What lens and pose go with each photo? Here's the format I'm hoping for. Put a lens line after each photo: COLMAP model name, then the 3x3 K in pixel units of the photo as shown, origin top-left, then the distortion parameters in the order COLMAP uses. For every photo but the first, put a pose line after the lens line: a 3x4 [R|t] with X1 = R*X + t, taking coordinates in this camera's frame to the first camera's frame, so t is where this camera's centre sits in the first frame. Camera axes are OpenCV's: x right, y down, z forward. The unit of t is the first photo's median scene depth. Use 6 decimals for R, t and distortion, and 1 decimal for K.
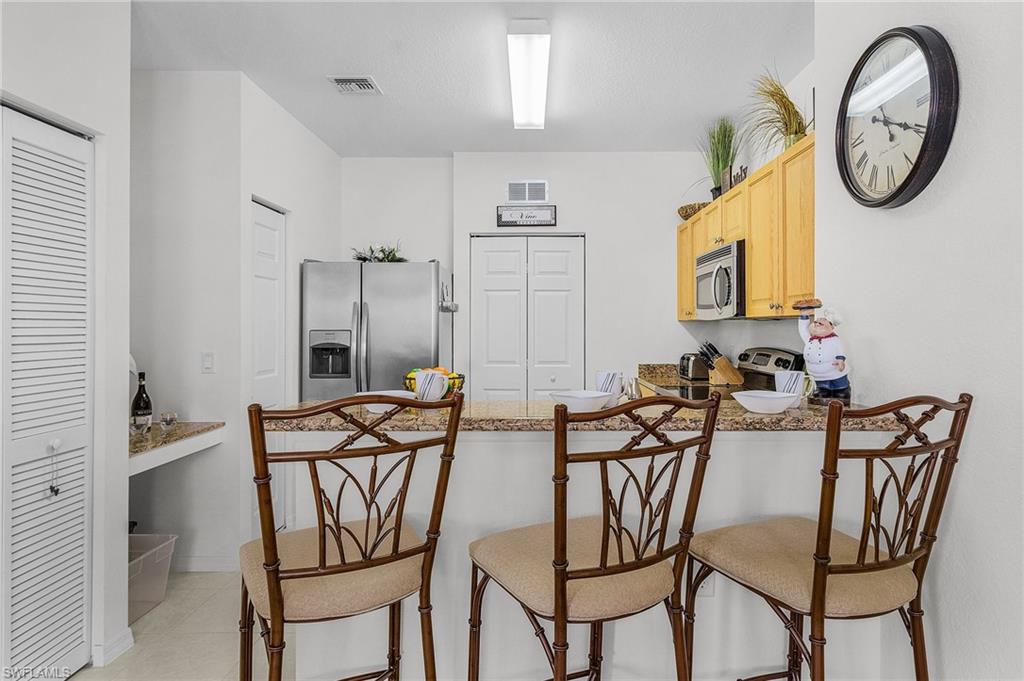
lens RADIAL K [[588.8, 0, 514.5], [0, 588.8, 321.1], [0, 0, 1]] dist [0.000688, -0.000151]
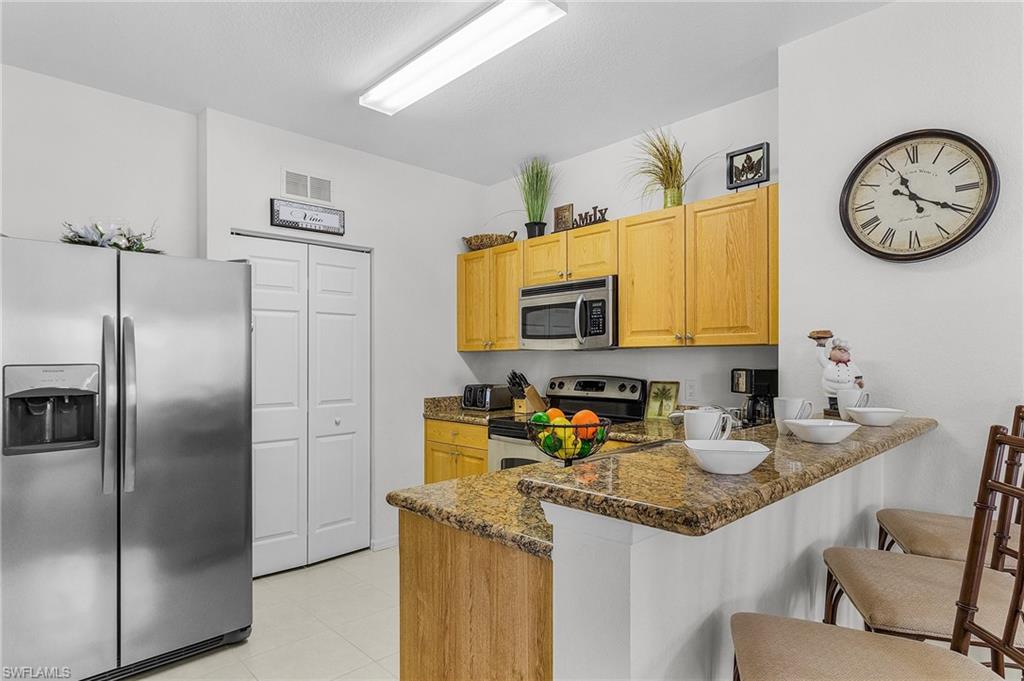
lens RADIAL K [[574.7, 0, 511.2], [0, 574.7, 356.4], [0, 0, 1]] dist [0.000529, -0.000033]
pose [[0.706334, -0.001424, 0.707877, -0.386483], [0.000136, 0.999998, 0.001876, 0.006880], [-0.707879, -0.001229, 0.706333, 0.306174]]
